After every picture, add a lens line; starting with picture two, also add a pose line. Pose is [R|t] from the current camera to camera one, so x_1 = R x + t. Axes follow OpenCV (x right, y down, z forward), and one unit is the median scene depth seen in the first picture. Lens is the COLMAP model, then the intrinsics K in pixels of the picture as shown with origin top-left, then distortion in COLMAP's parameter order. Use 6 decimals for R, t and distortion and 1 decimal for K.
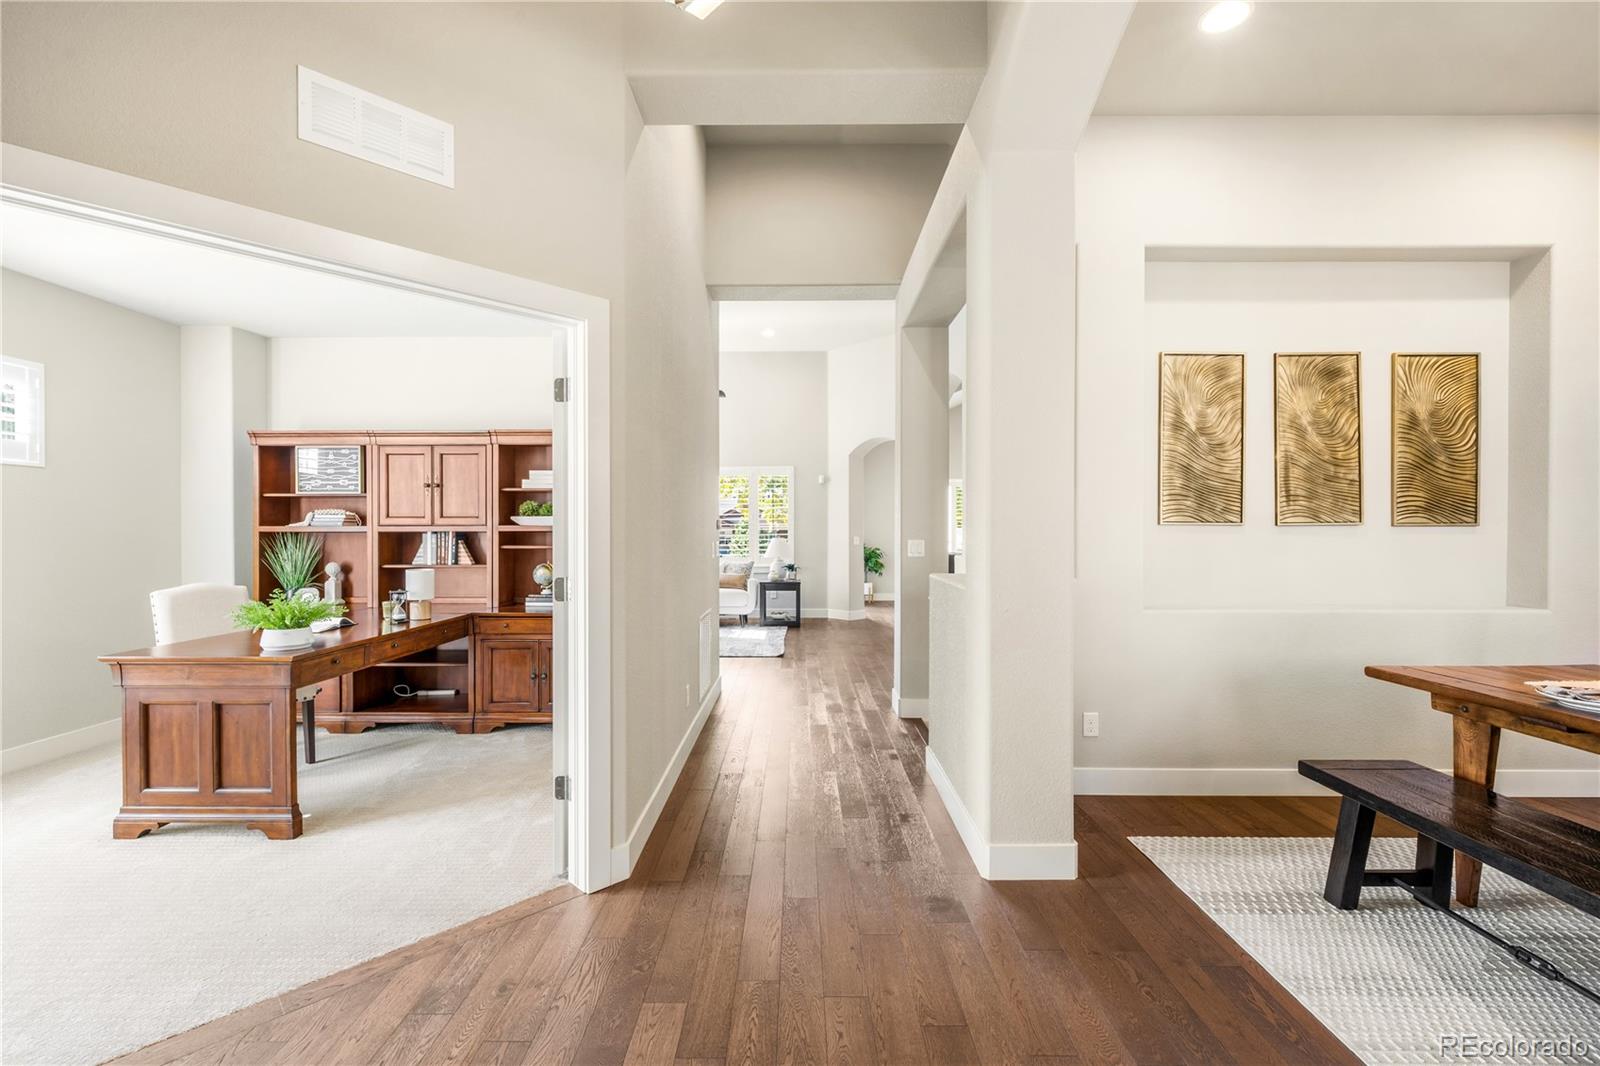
lens RADIAL K [[665.6, 0, 788.4], [0, 665.6, 532.6], [0, 0, 1]] dist [0.000656, -0.000898]
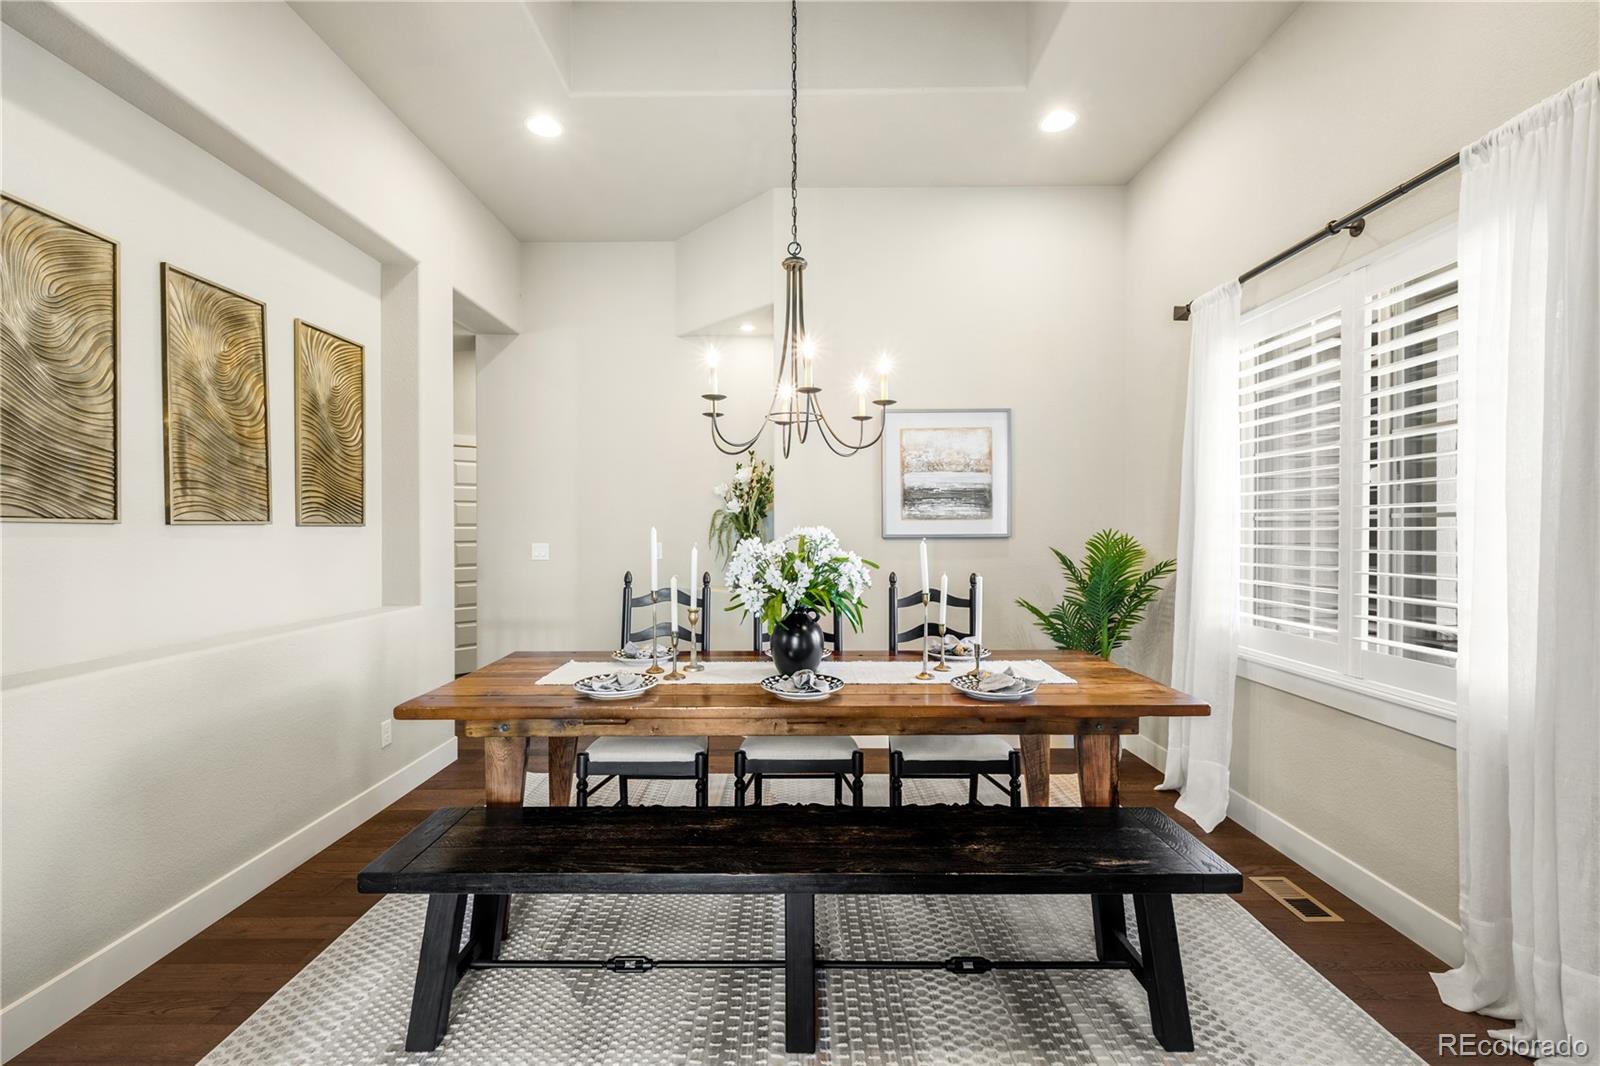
lens RADIAL K [[665.6, 0, 790.0], [0, 665.6, 536.6], [0, 0, 1]] dist [0.000656, -0.000898]
pose [[-0.008637, -0.013488, 0.999872, 0.065967], [0.005600, 0.999893, 0.013536, -0.004078], [-0.999947, 0.005716, -0.008561, 0.388909]]
